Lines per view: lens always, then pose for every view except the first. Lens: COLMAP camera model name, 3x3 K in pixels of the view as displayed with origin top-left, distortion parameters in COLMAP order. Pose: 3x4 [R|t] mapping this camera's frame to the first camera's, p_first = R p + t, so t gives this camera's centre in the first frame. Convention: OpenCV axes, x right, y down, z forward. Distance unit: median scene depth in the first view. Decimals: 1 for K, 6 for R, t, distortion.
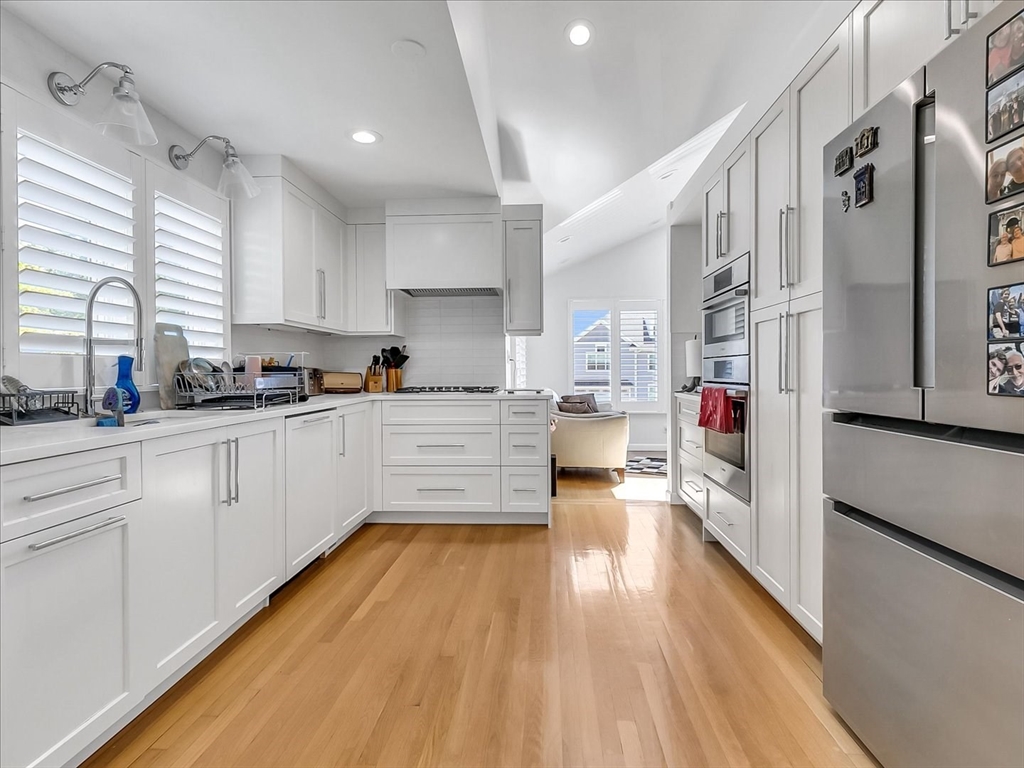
lens RADIAL K [[532.7, 0, 515.0], [0, 532.7, 378.7], [0, 0, 1]] dist [0.003293, 0.000042]
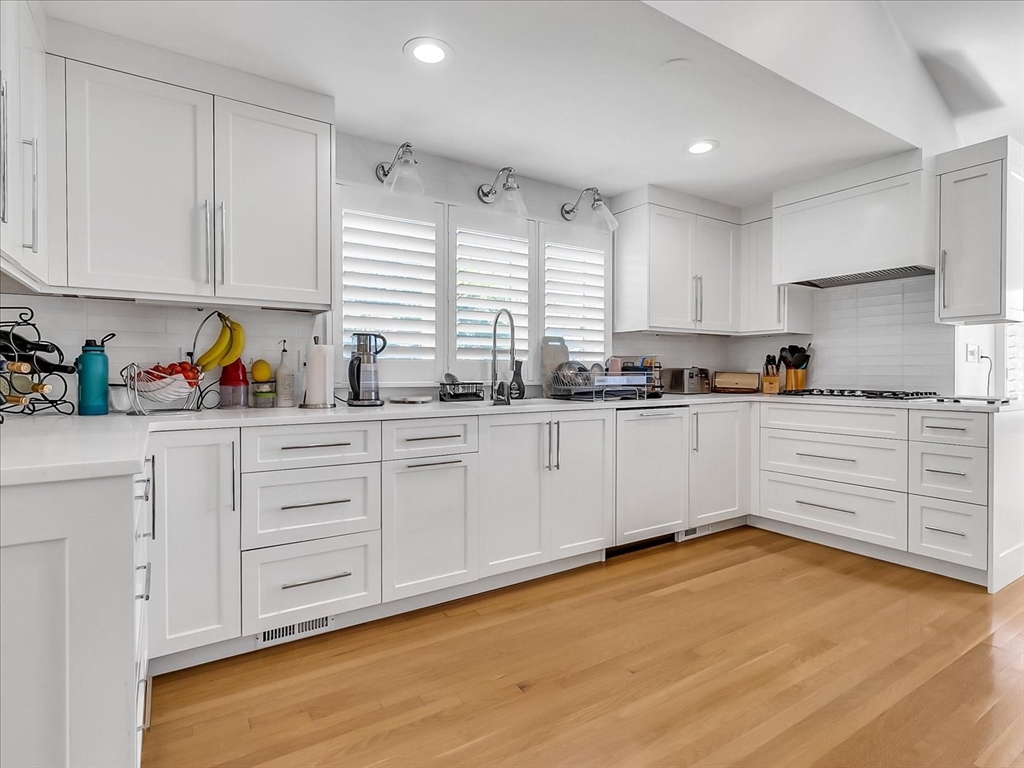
lens RADIAL K [[532.7, 0, 516.8], [0, 532.7, 379.8], [0, 0, 1]] dist [0.003293, 0.000042]
pose [[0.597114, 0.017851, -0.801958, 0.350519], [-0.016105, 0.999818, 0.010264, -0.002815], [0.801995, 0.006787, 0.597293, 0.088424]]
